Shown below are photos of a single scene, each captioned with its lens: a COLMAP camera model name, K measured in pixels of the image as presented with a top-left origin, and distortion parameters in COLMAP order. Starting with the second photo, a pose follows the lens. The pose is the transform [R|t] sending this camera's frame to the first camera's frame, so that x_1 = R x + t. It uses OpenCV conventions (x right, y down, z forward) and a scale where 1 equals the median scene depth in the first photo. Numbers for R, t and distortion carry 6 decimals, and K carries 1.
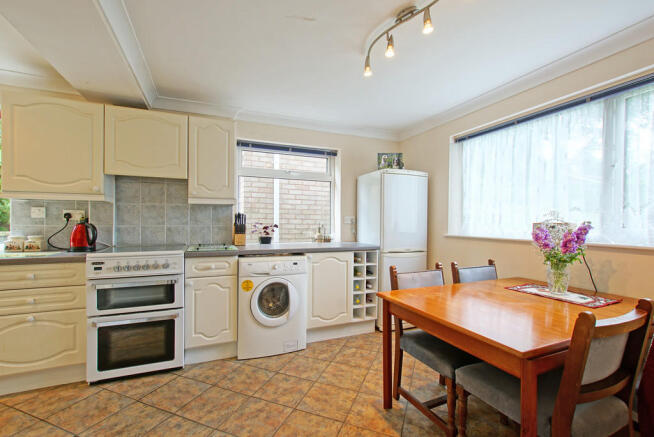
lens RADIAL K [[281.9, 0, 327.0], [0, 281.9, 218.5], [0, 0, 1]] dist [0.000797, 0.000151]
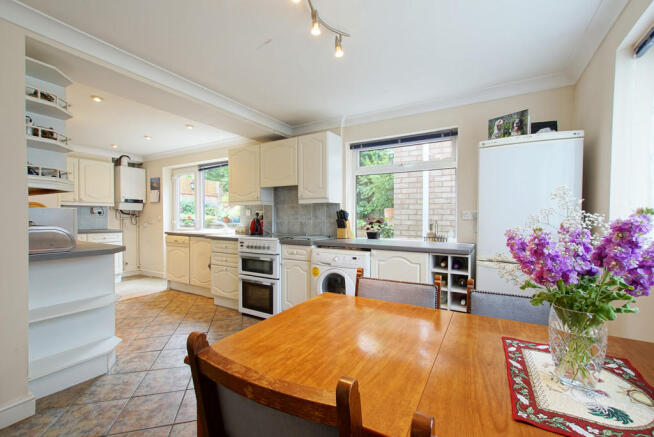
lens RADIAL K [[281.9, 0, 327.0], [0, 281.9, 218.5], [0, 0, 1]] dist [0.000797, 0.000151]
pose [[0.600968, -0.001874, -0.799271, 0.637750], [0.010111, 0.999935, 0.005258, 0.010366], [0.799209, -0.011241, 0.600948, 0.313215]]
